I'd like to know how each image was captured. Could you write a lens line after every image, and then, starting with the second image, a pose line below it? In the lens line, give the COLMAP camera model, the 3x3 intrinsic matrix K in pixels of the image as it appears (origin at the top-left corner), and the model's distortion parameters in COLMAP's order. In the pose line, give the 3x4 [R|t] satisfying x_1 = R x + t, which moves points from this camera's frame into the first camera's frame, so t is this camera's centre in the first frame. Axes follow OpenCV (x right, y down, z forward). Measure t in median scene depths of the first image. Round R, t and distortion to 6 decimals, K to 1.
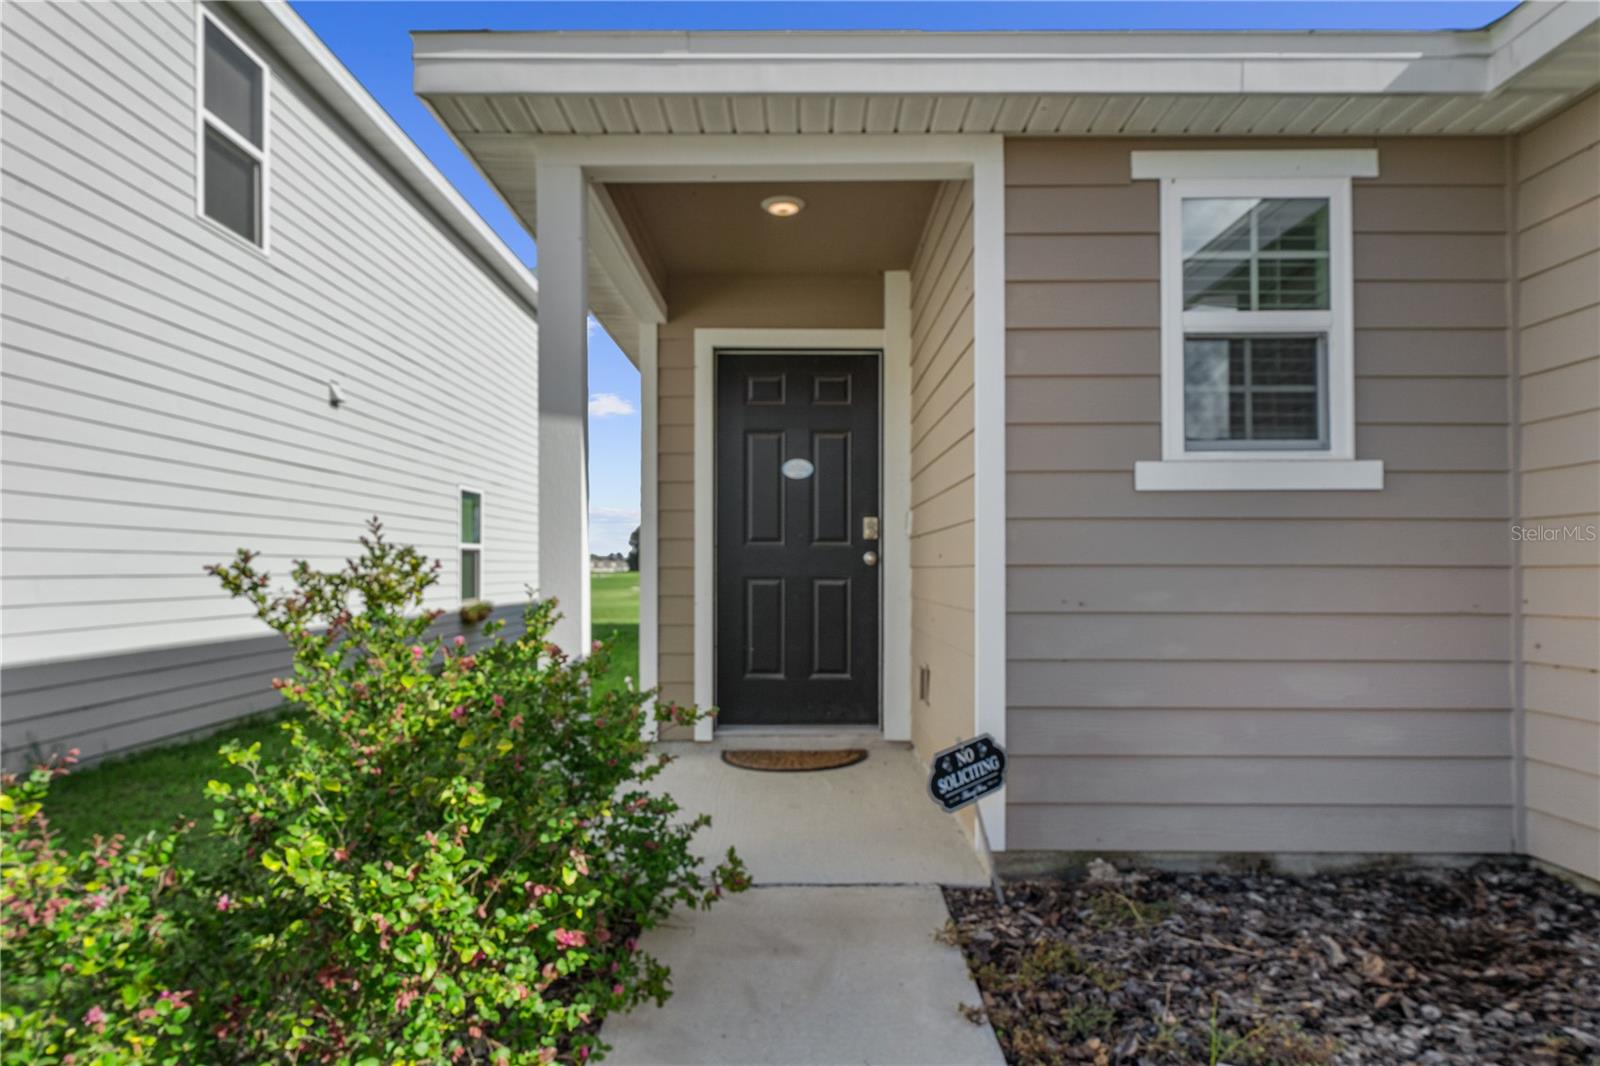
lens RADIAL K [[974.6, 0, 804.2], [0, 974.6, 543.6], [0, 0, 1]] dist [-0.000730, -0.000072]
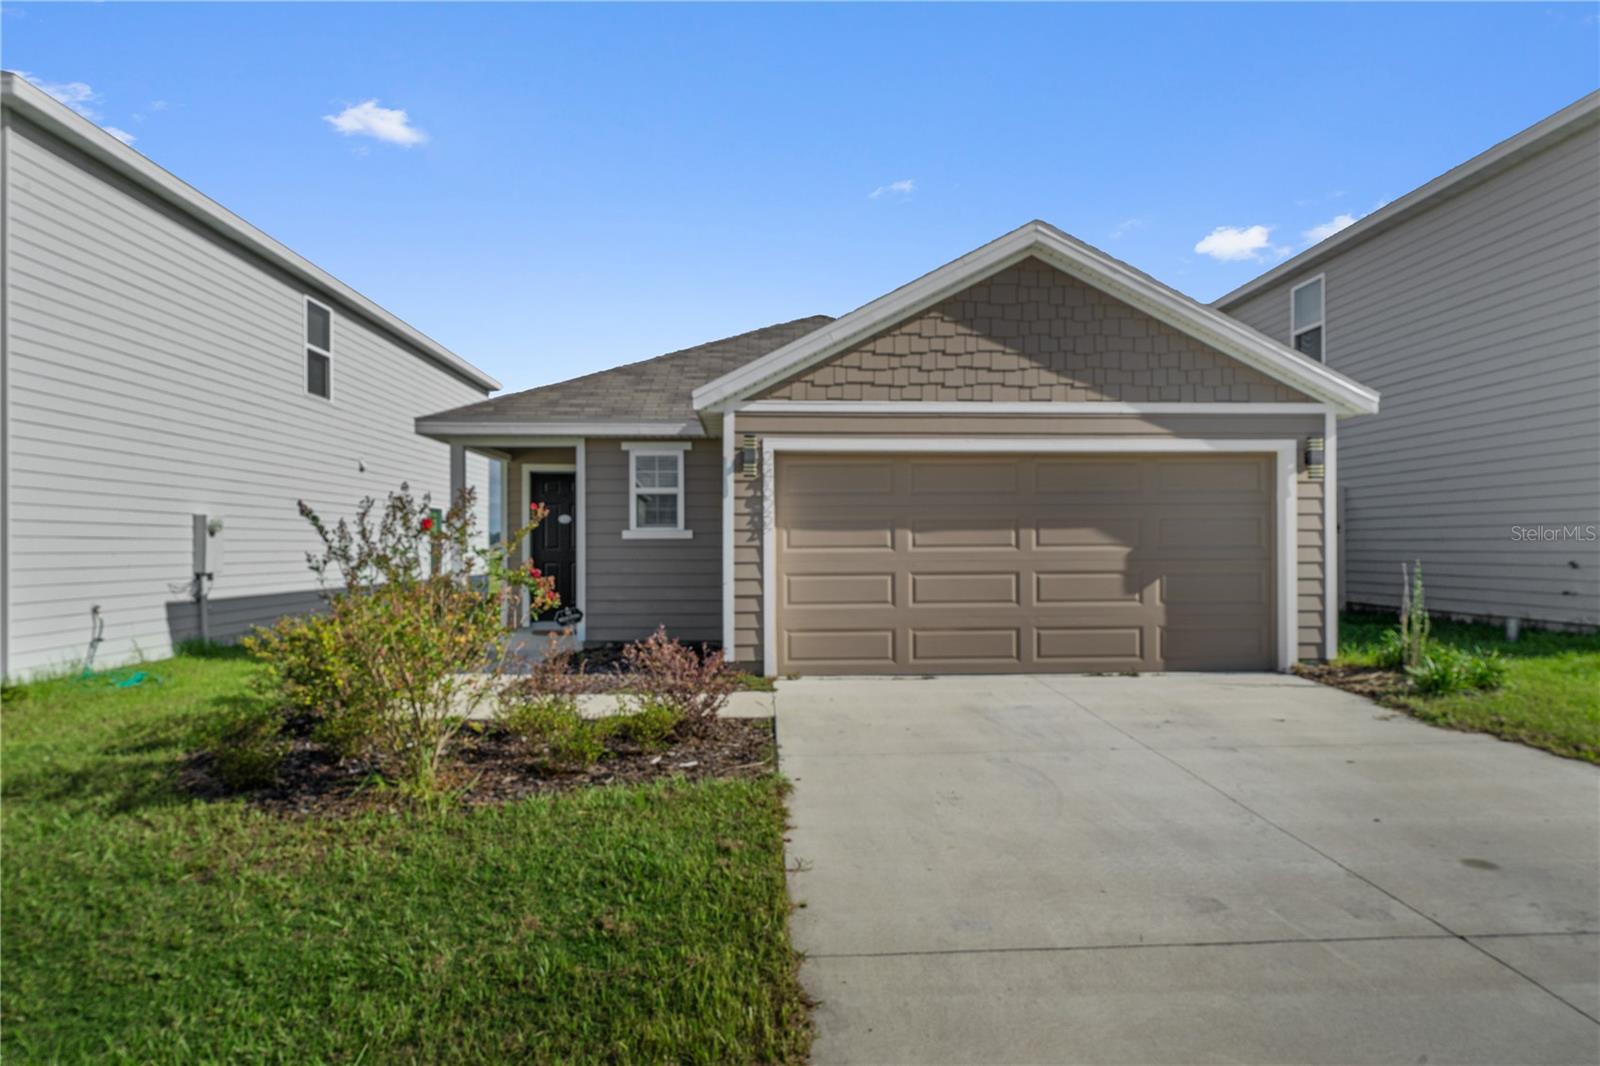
lens RADIAL K [[950.1, 0, 798.7], [0, 950.1, 535.6], [0, 0, 1]] dist [0.003300, -0.000555]
pose [[0.999512, 0.002822, 0.031099, 0.806892], [-0.003128, 0.999947, 0.009782, -0.093638], [-0.031070, -0.009875, 0.999468, -2.275567]]
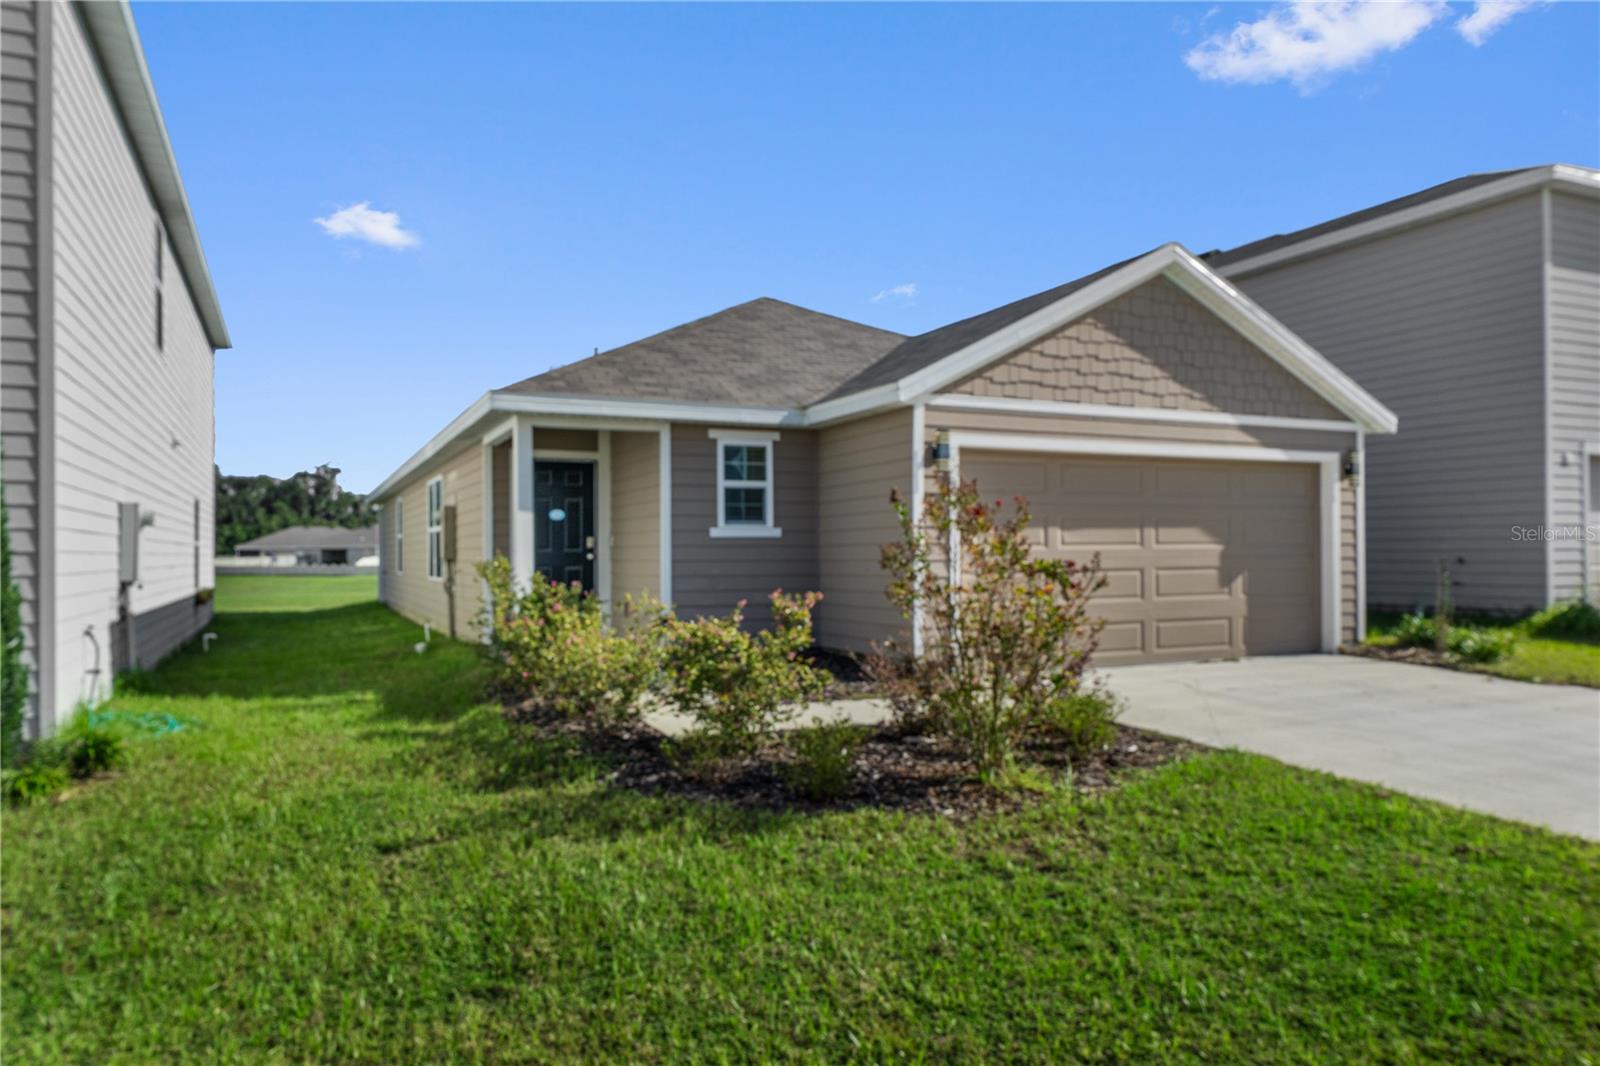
lens RADIAL K [[1094.1, 0, 801.8], [0, 1094.1, 540.3], [0, 0, 1]] dist [-0.007689, -0.000321]
pose [[0.912229, 0.005135, 0.409648, -0.776461], [-0.008316, 0.999948, 0.005984, -0.061542], [-0.409595, -0.008866, 0.912224, -2.186457]]
